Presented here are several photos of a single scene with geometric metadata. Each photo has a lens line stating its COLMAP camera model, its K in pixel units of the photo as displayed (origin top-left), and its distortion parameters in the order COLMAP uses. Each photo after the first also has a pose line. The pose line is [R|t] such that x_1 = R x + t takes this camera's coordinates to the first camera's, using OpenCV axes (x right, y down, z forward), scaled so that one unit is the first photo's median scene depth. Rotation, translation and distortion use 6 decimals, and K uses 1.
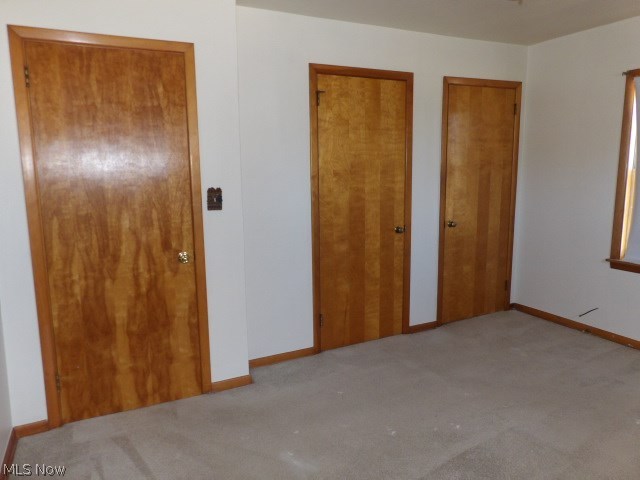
lens RADIAL K [[454.3, 0, 314.8], [0, 454.3, 238.9], [0, 0, 1]] dist [-0.029777, 0.018143]
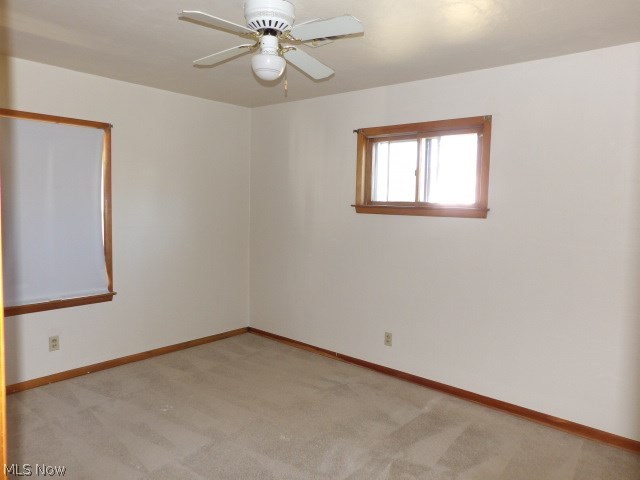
lens RADIAL K [[454.3, 0, 318.8], [0, 454.3, 237.5], [0, 0, 1]] dist [-0.029777, 0.018143]
pose [[-0.402264, -0.059978, 0.913557, -0.368585], [0.124066, 0.985076, 0.119303, -0.105990], [-0.907078, 0.161333, -0.388819, 0.642731]]
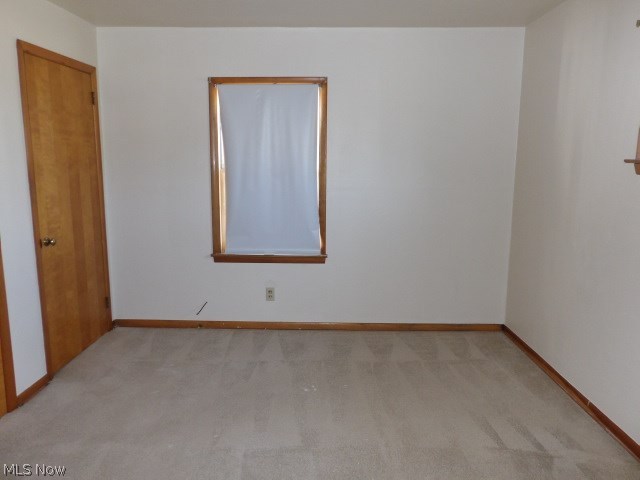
lens RADIAL K [[454.3, 0, 316.9], [0, 454.3, 237.4], [0, 0, 1]] dist [-0.029777, 0.018143]
pose [[0.454694, -0.128965, 0.881261, -0.153066], [0.124174, 0.988977, 0.080660, -0.044627], [-0.881949, 0.072755, 0.465696, 0.254796]]
